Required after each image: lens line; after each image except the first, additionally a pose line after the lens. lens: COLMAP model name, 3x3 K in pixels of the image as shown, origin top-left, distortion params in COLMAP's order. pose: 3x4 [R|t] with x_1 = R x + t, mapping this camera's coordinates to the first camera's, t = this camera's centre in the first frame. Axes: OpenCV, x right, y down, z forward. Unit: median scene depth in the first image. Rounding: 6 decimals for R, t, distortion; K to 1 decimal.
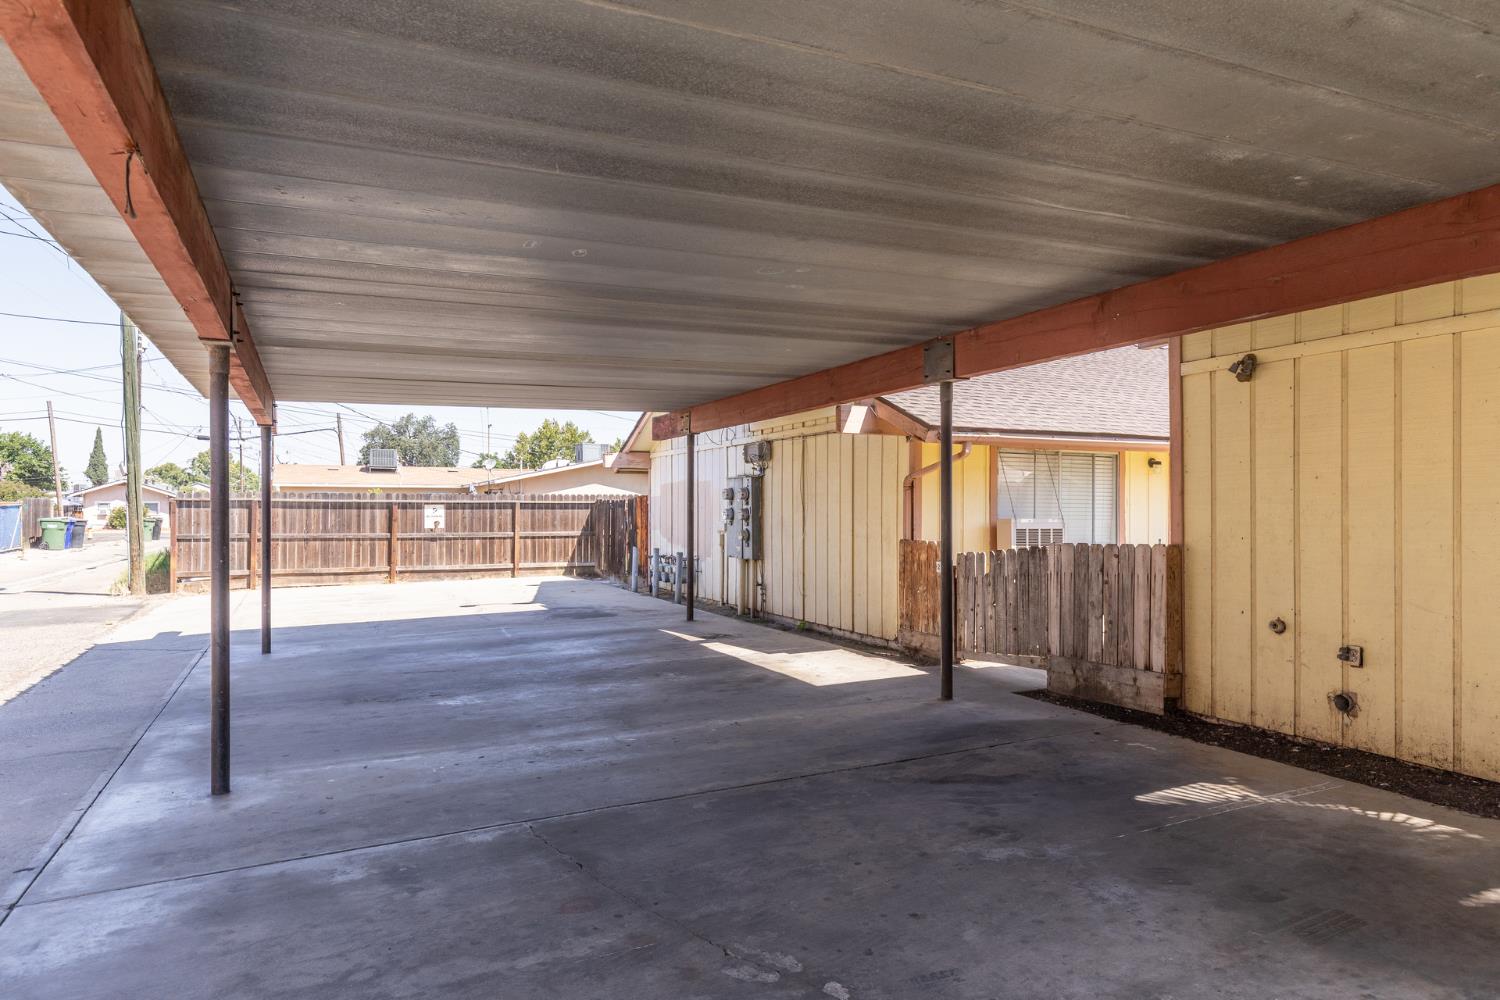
lens RADIAL K [[928.7, 0, 751.0], [0, 928.7, 492.7], [0, 0, 1]] dist [-0.003406, -0.005507]
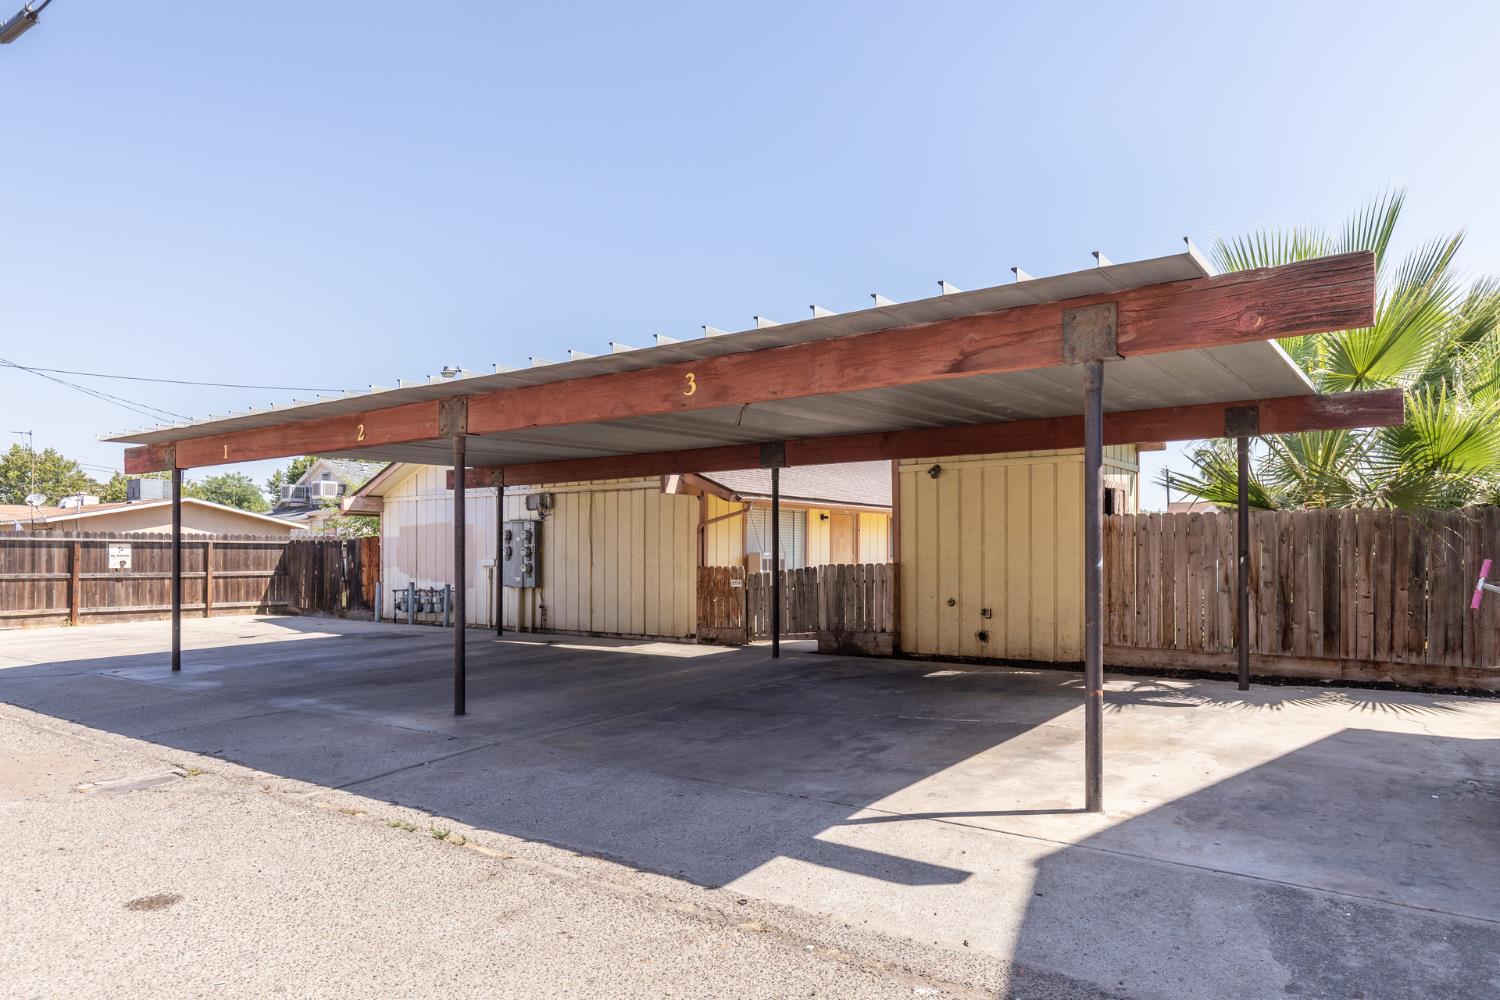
lens RADIAL K [[942.4, 0, 756.0], [0, 942.4, 506.7], [0, 0, 1]] dist [-0.008821, -0.003861]
pose [[0.873023, 0.025698, 0.487001, -0.416547], [-0.008484, 0.999260, -0.037521, 0.009377], [-0.487605, 0.028625, 0.872595, -0.300652]]
